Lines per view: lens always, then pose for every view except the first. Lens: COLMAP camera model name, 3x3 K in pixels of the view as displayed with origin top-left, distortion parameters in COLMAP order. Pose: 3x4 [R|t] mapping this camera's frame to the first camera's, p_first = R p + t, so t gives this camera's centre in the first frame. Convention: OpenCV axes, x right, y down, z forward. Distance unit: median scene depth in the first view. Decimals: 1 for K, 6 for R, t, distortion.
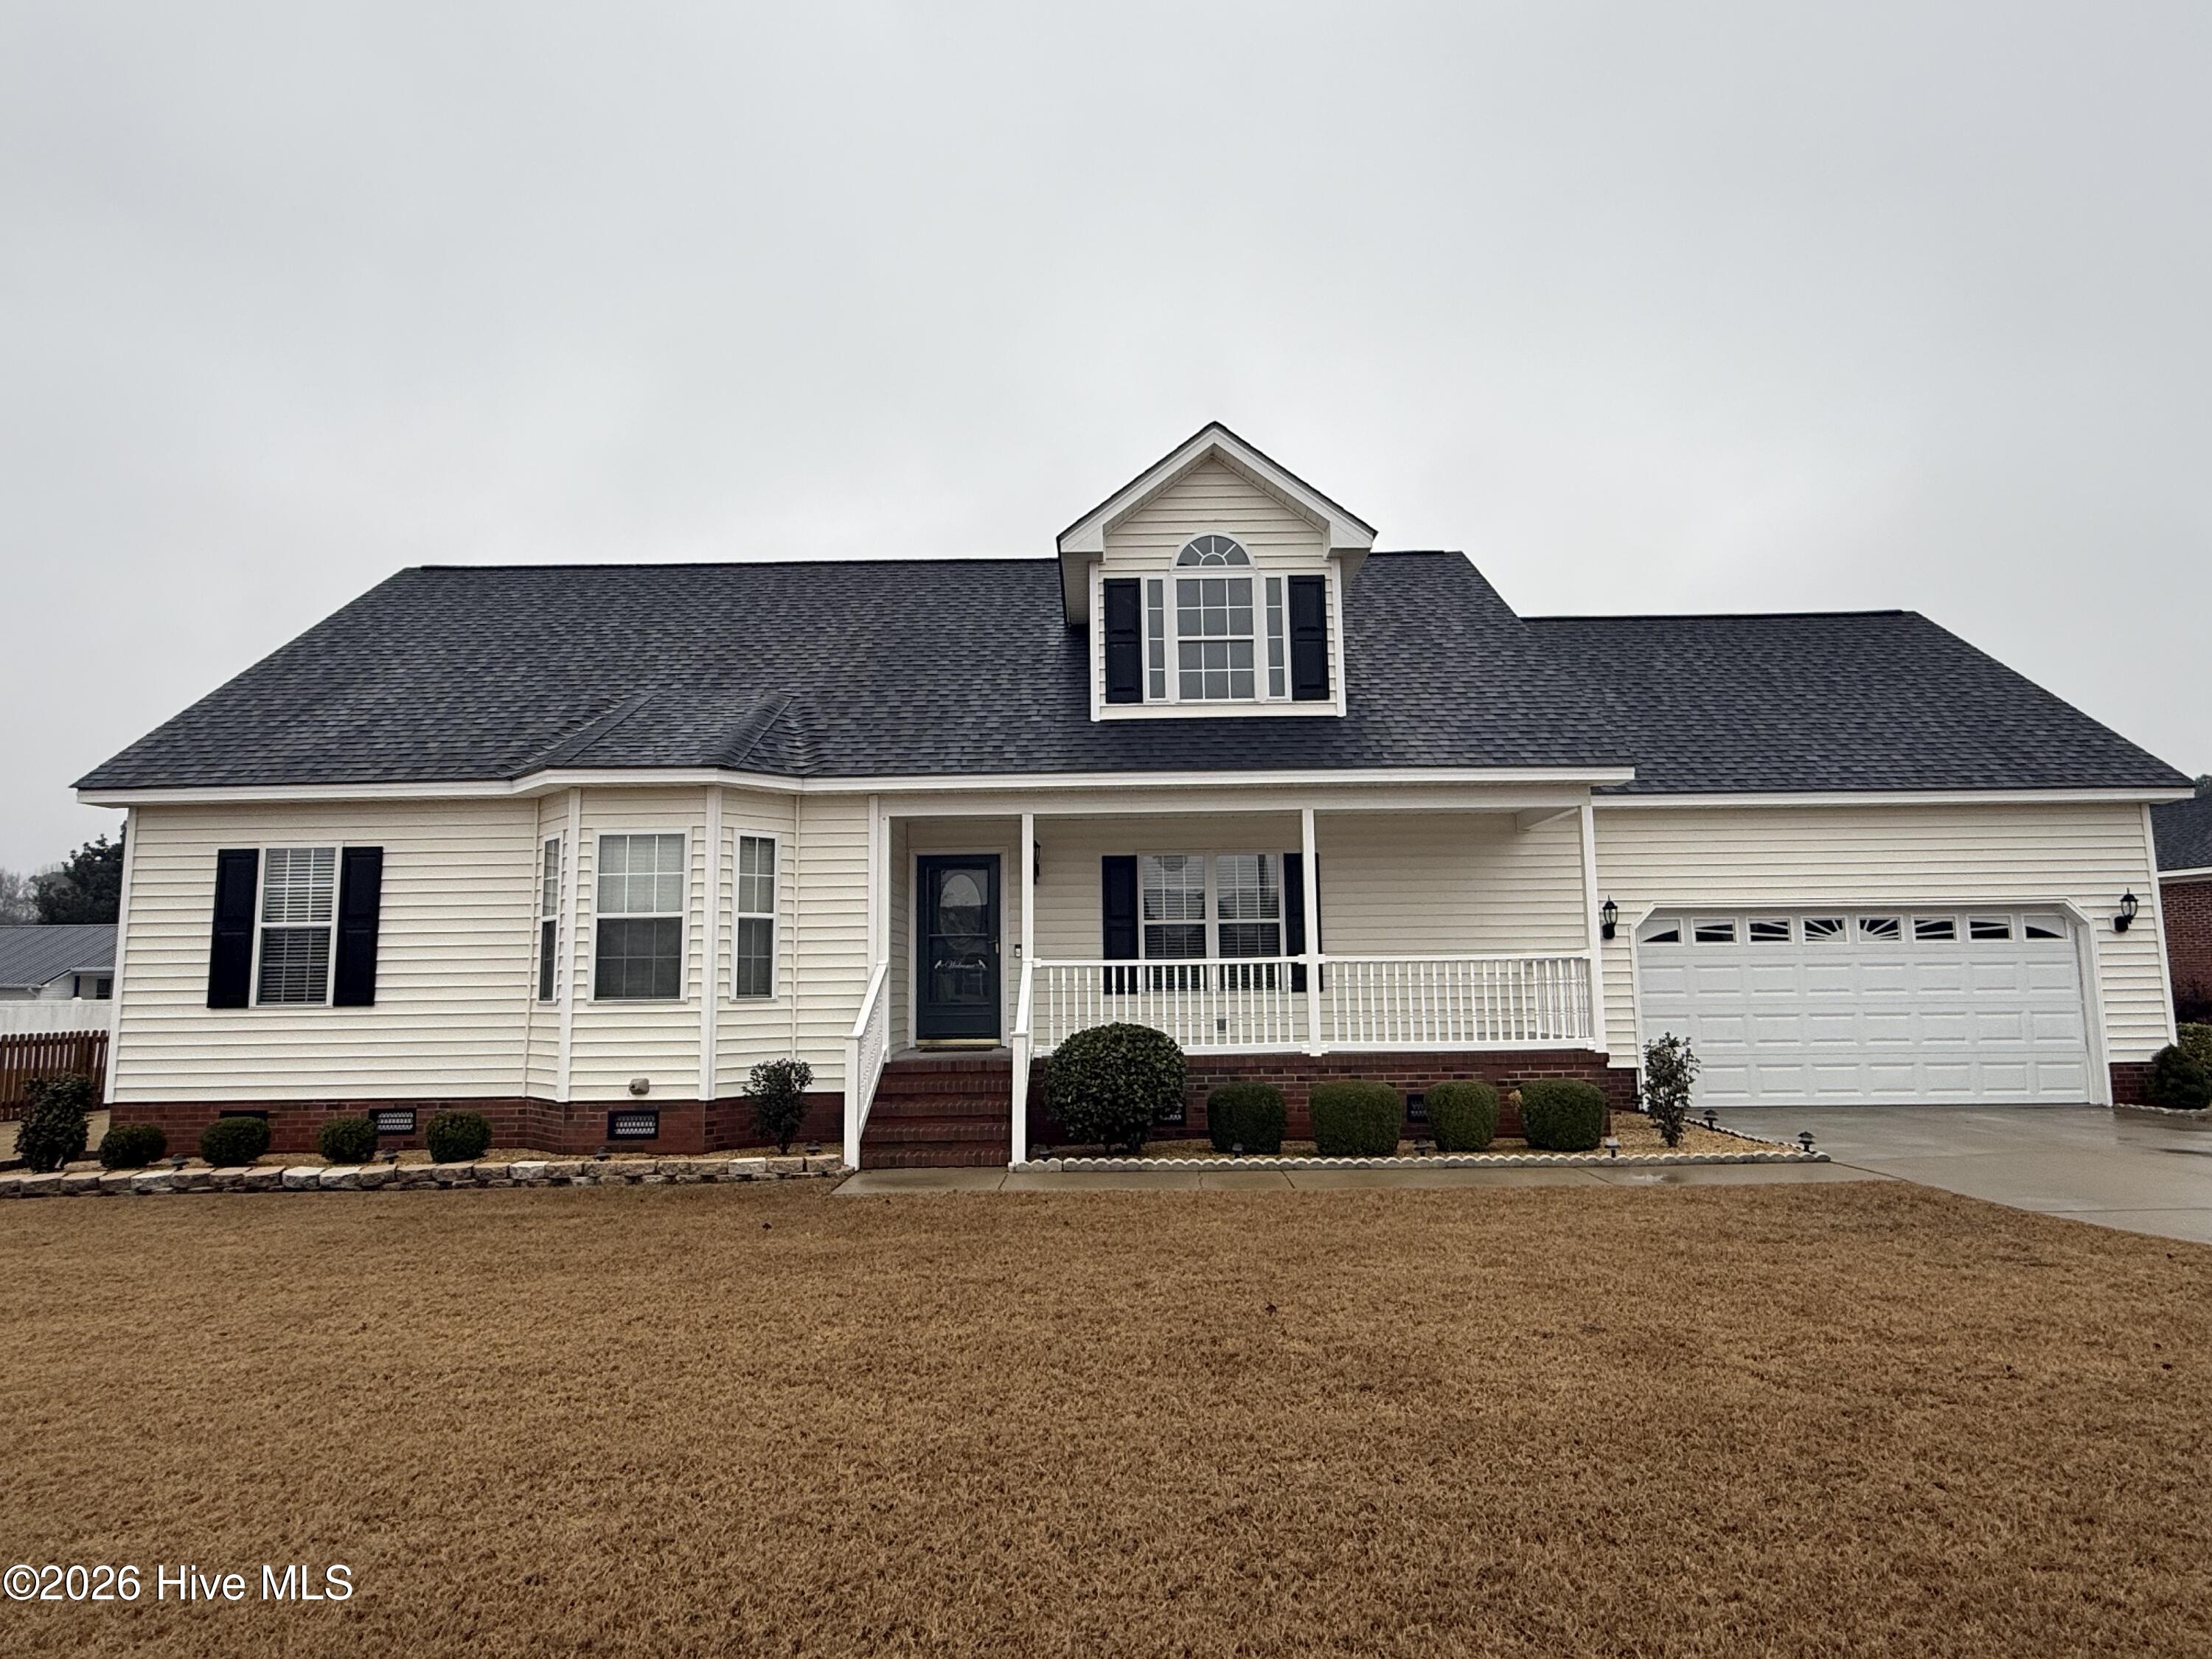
lens RADIAL K [[1224.3, 0, 1109.0], [0, 1224.3, 828.5], [0, 0, 1]] dist [0.000069, -0.001608]
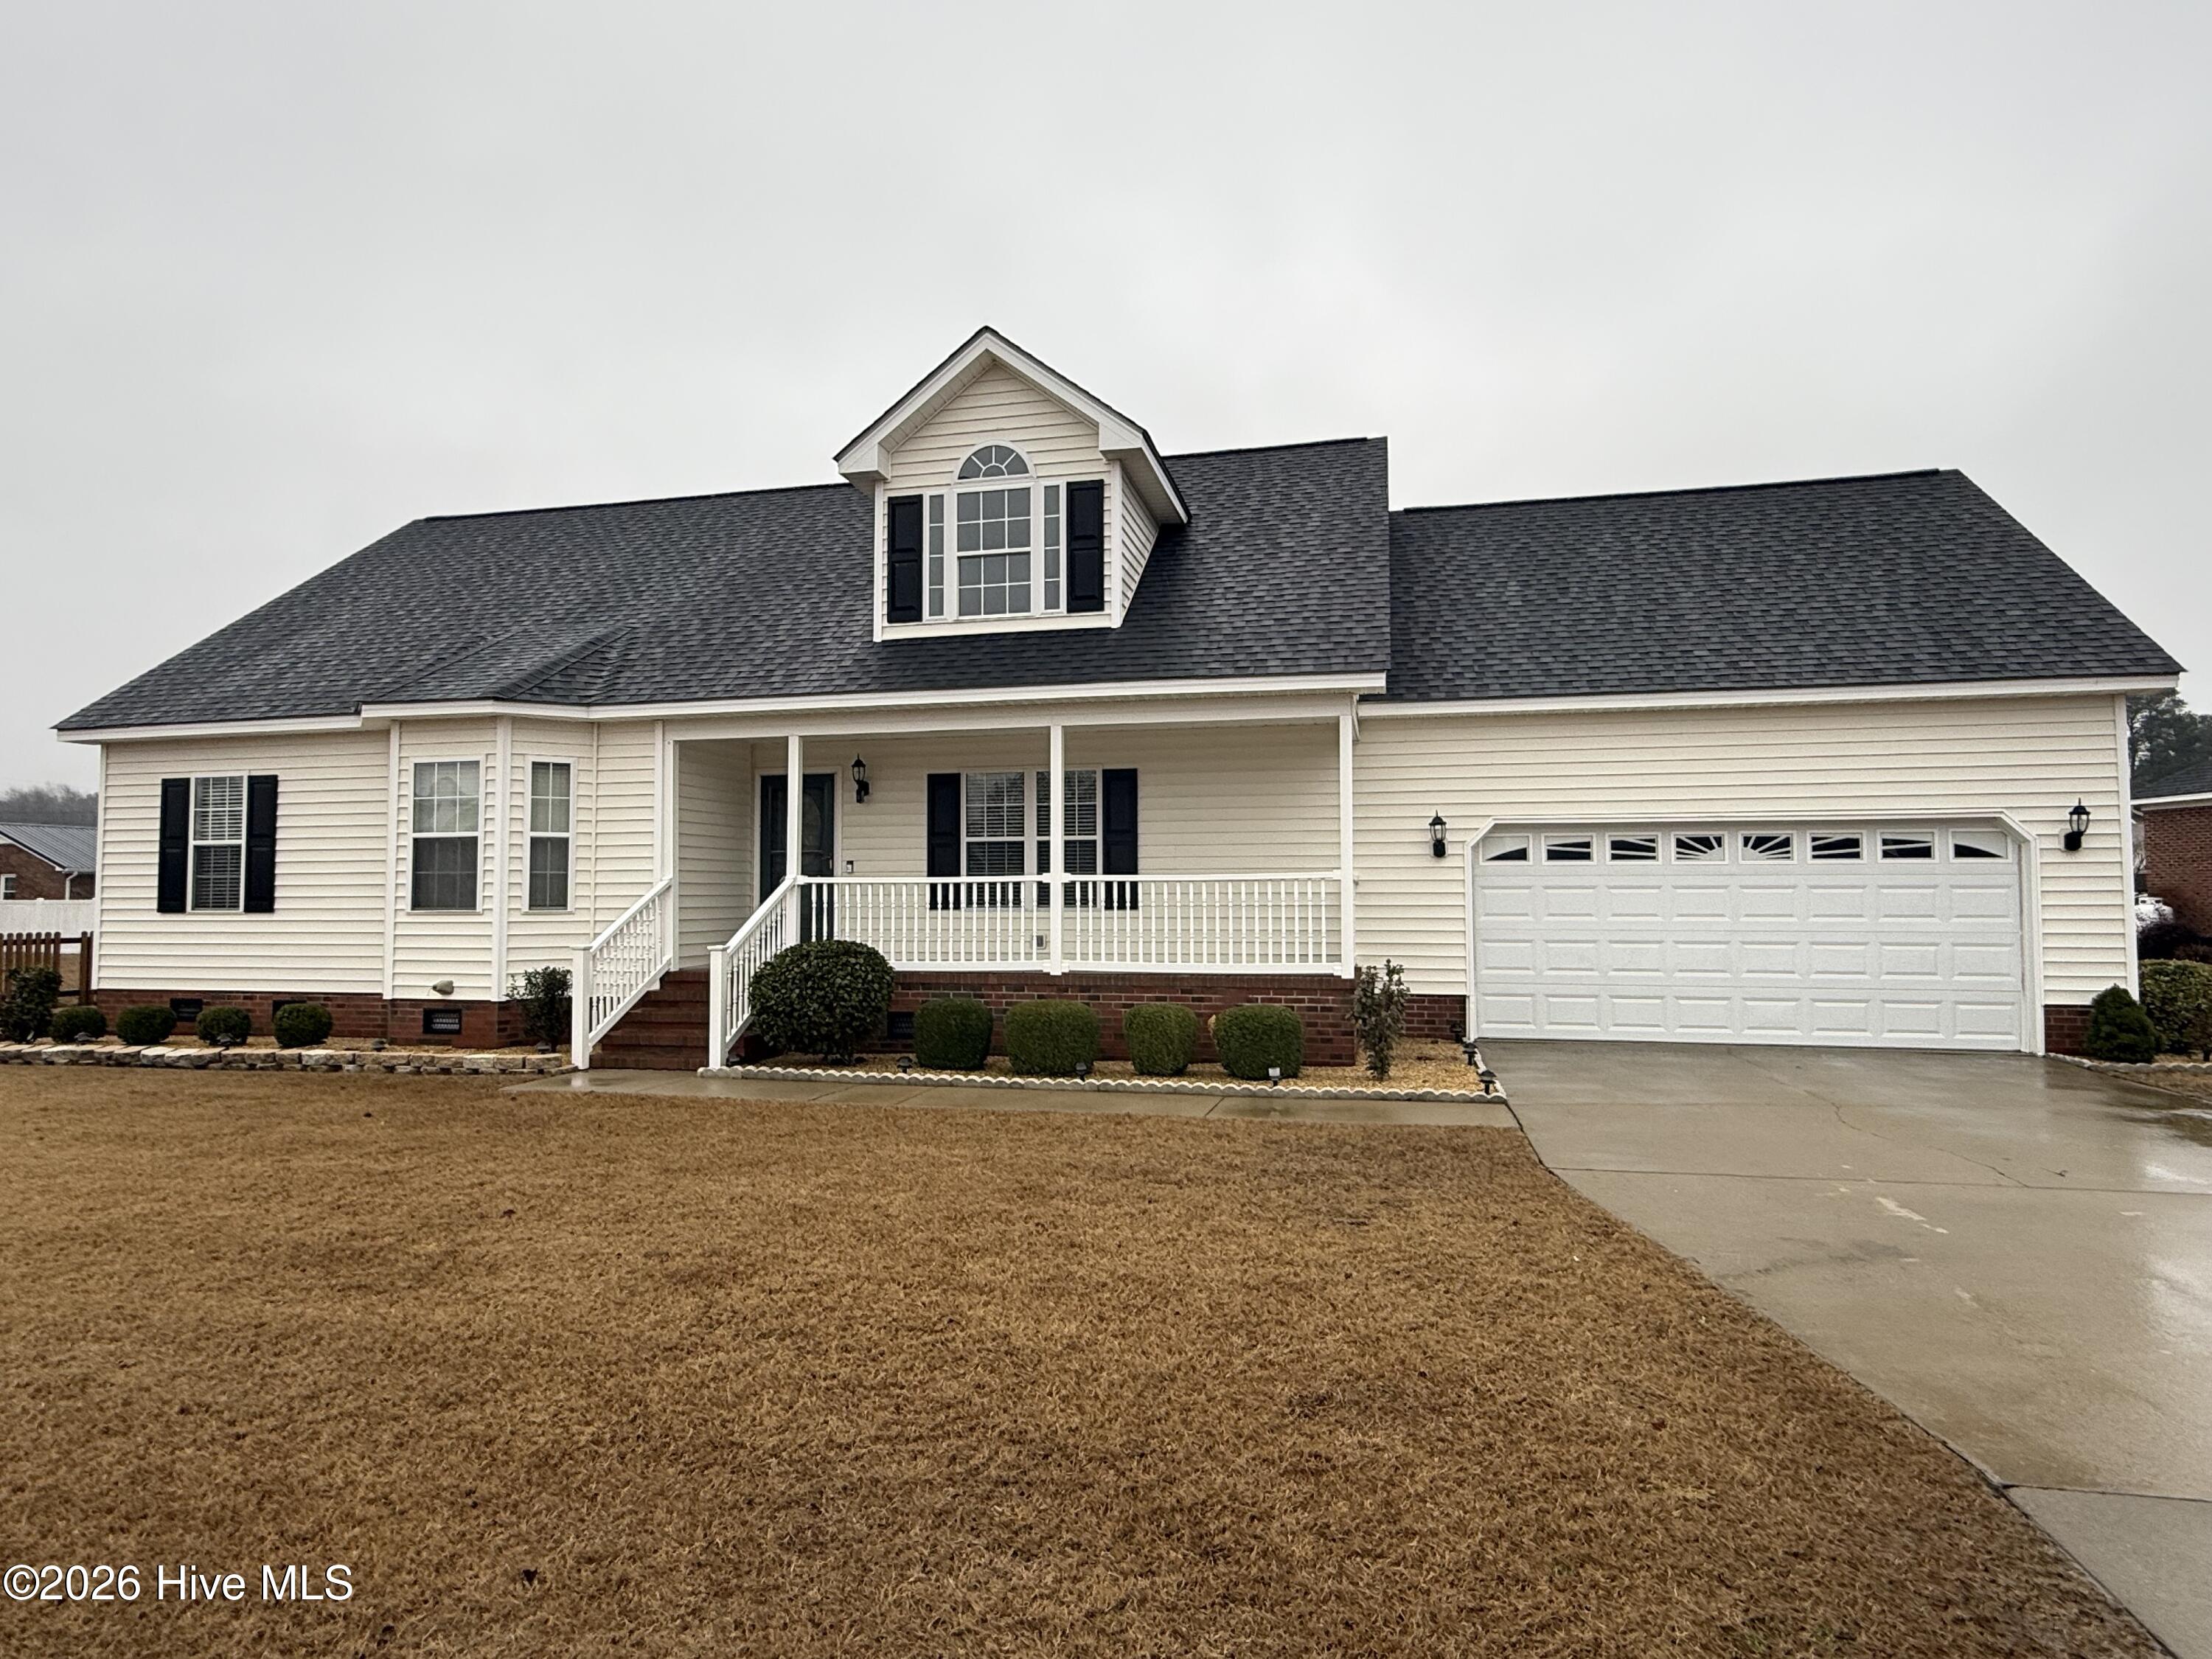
lens RADIAL K [[1224.3, 0, 1107.9], [0, 1224.3, 827.6], [0, 0, 1]] dist [0.000069, -0.001608]
pose [[0.975933, -0.002436, -0.218058, 0.403536], [0.018156, 0.997374, 0.070114, -0.002100], [0.217315, -0.072386, 0.973414, 0.048505]]
